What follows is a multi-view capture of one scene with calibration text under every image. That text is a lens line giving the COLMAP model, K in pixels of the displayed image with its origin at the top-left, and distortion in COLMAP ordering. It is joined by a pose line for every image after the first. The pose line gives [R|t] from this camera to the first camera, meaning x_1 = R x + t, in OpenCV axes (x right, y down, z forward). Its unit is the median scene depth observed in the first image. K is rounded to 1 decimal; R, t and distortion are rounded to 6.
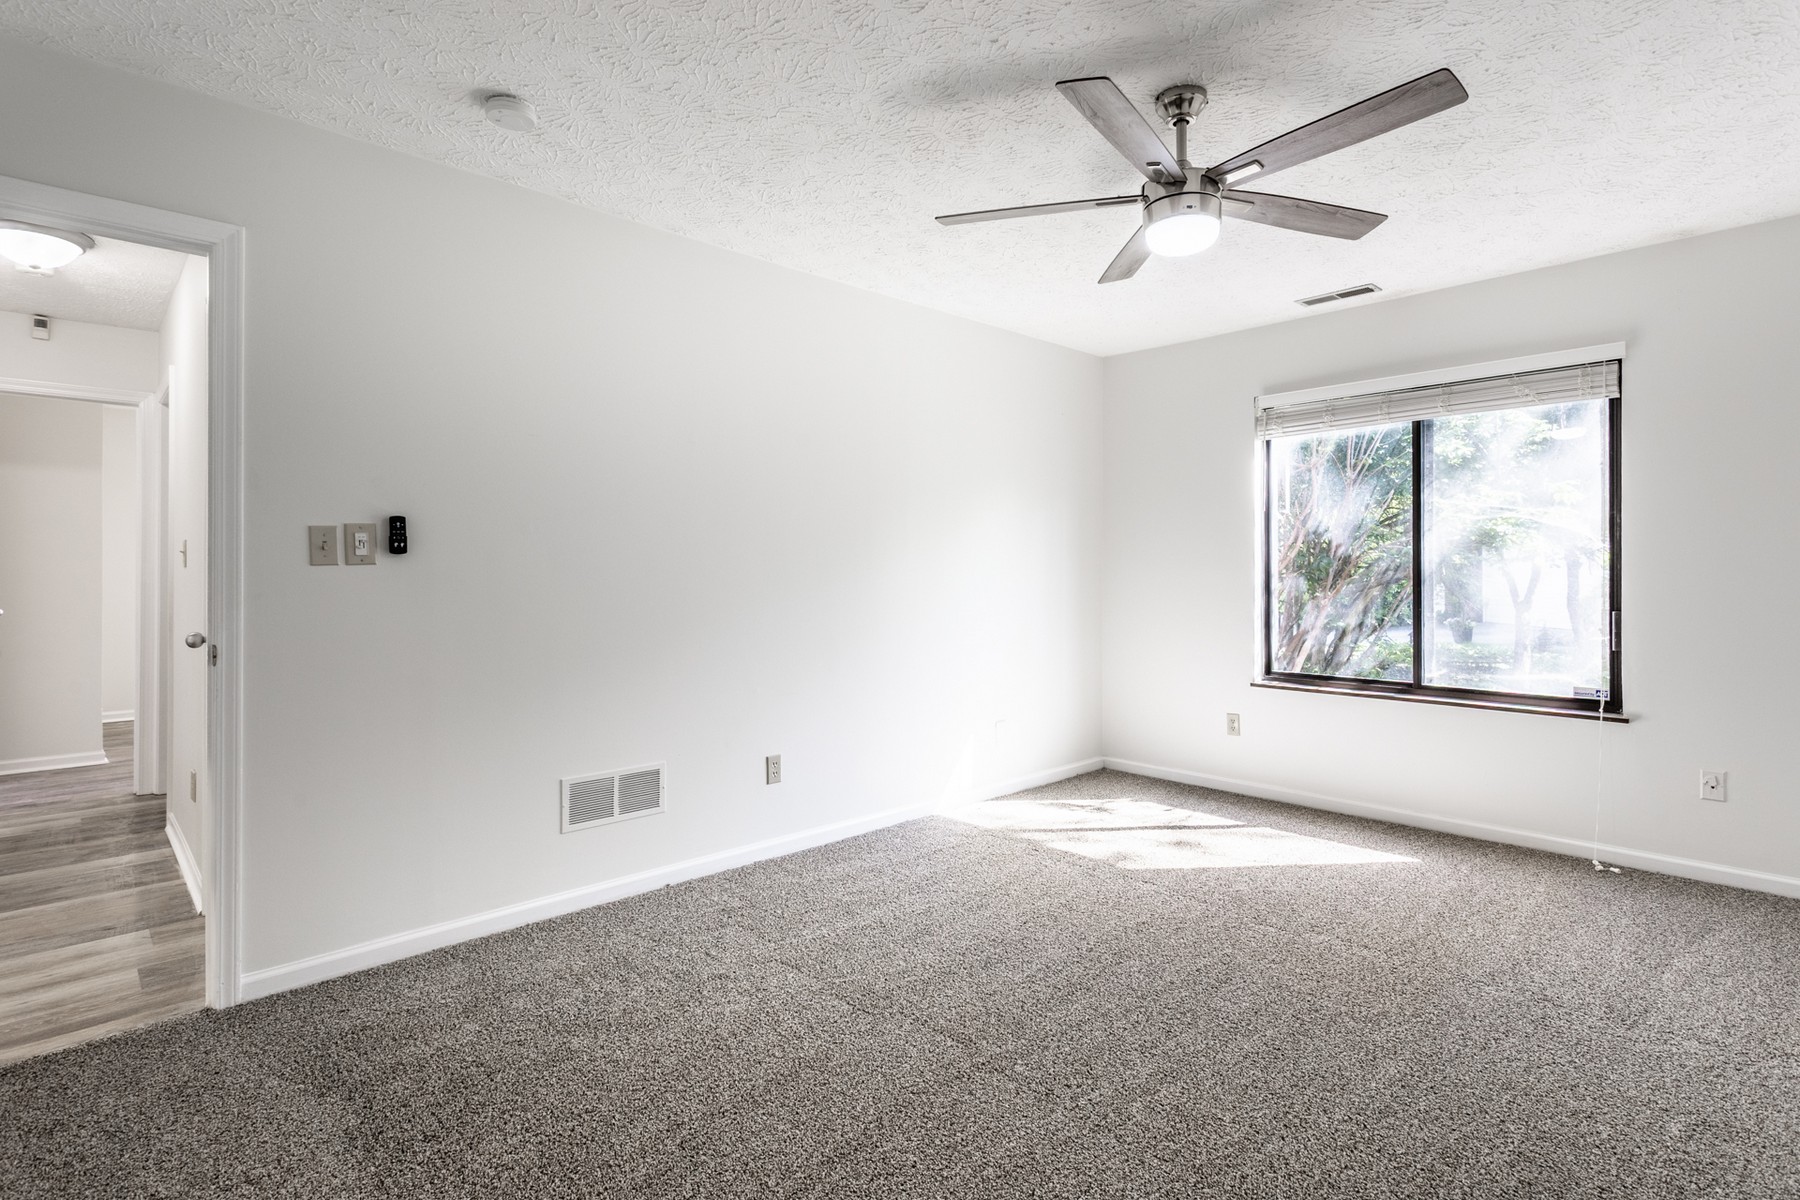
lens RADIAL K [[862.5, 0, 897.4], [0, 862.5, 595.7], [0, 0, 1]] dist [-0.004209, -0.000381]
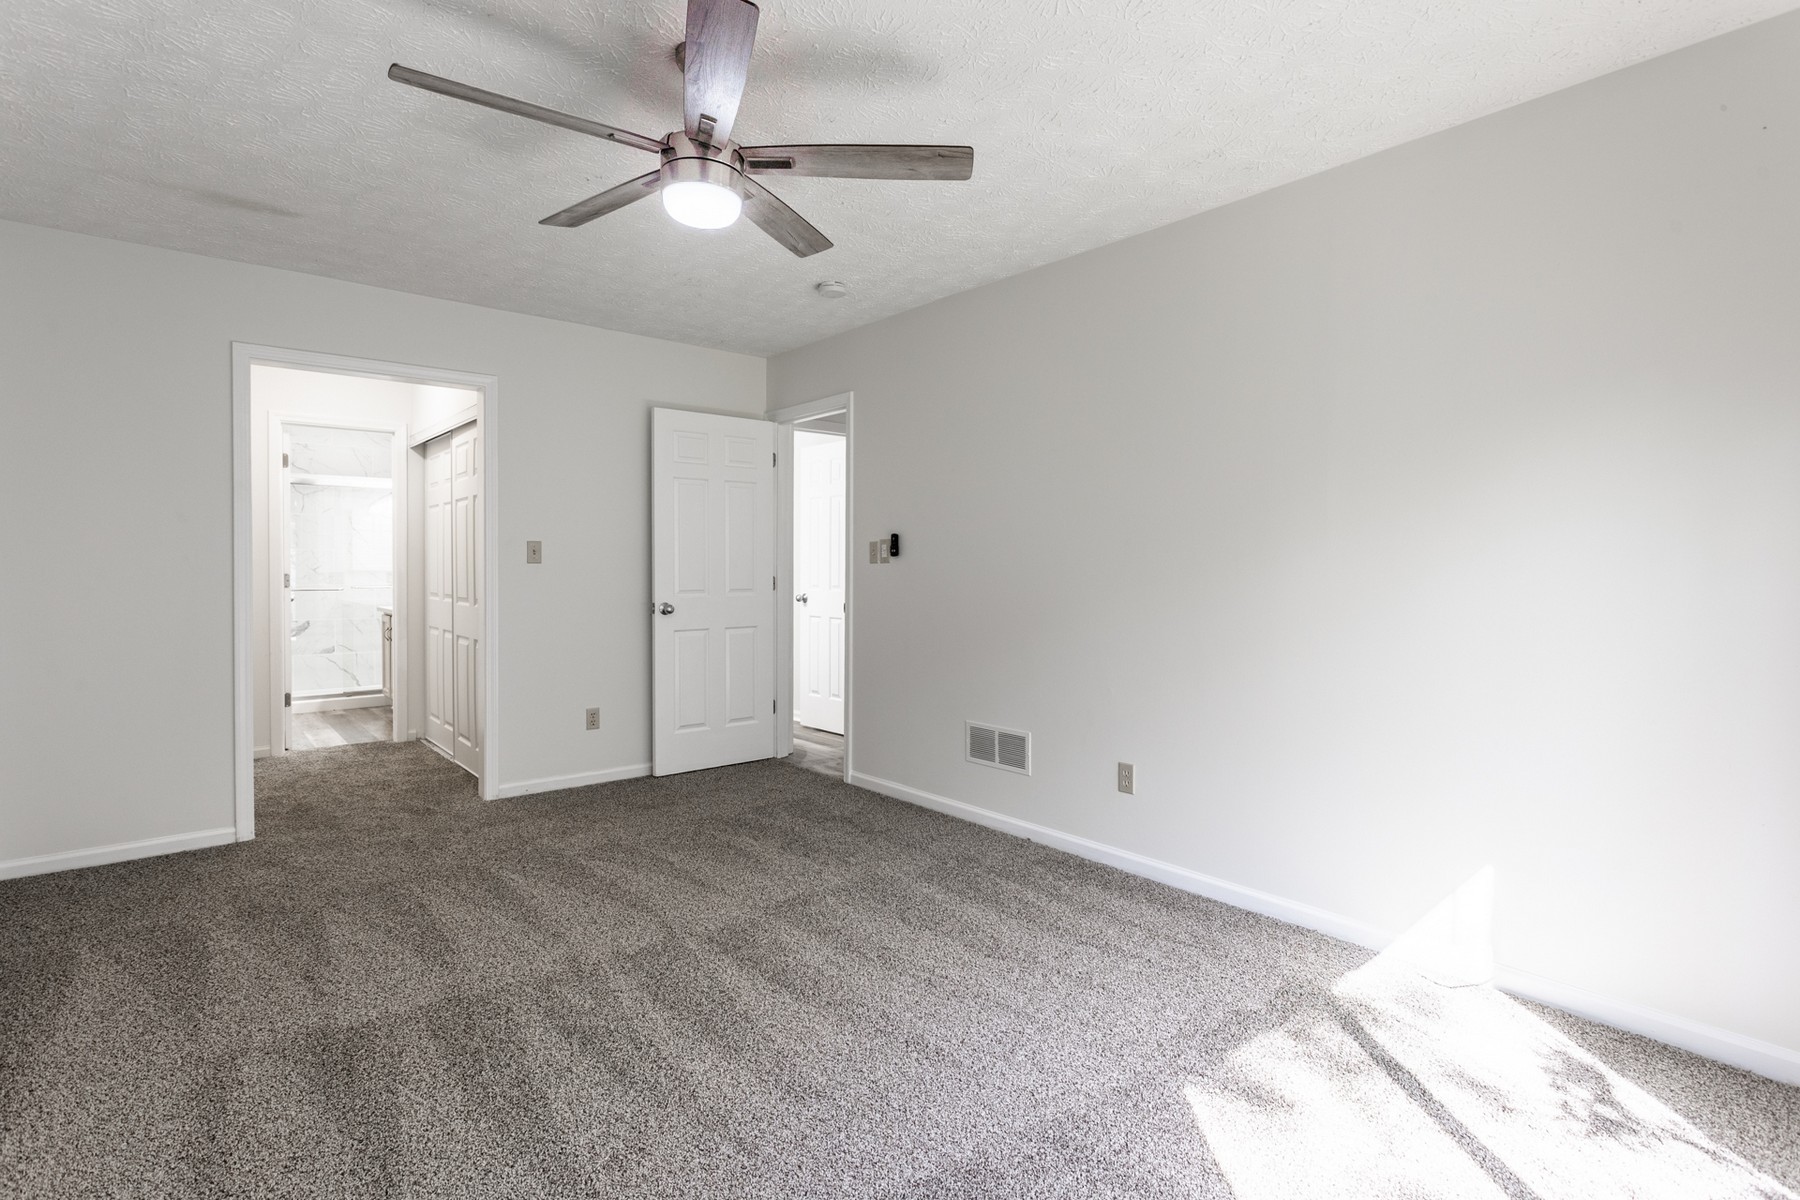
lens RADIAL K [[889.9, 0, 908.6], [0, 889.9, 586.8], [0, 0, 1]] dist [0.001625, 0.000512]
pose [[-0.060223, 0.019993, -0.997985, 0.956070], [-0.033960, 0.999180, 0.022067, -0.023800], [0.997607, 0.035220, -0.059494, 0.932436]]
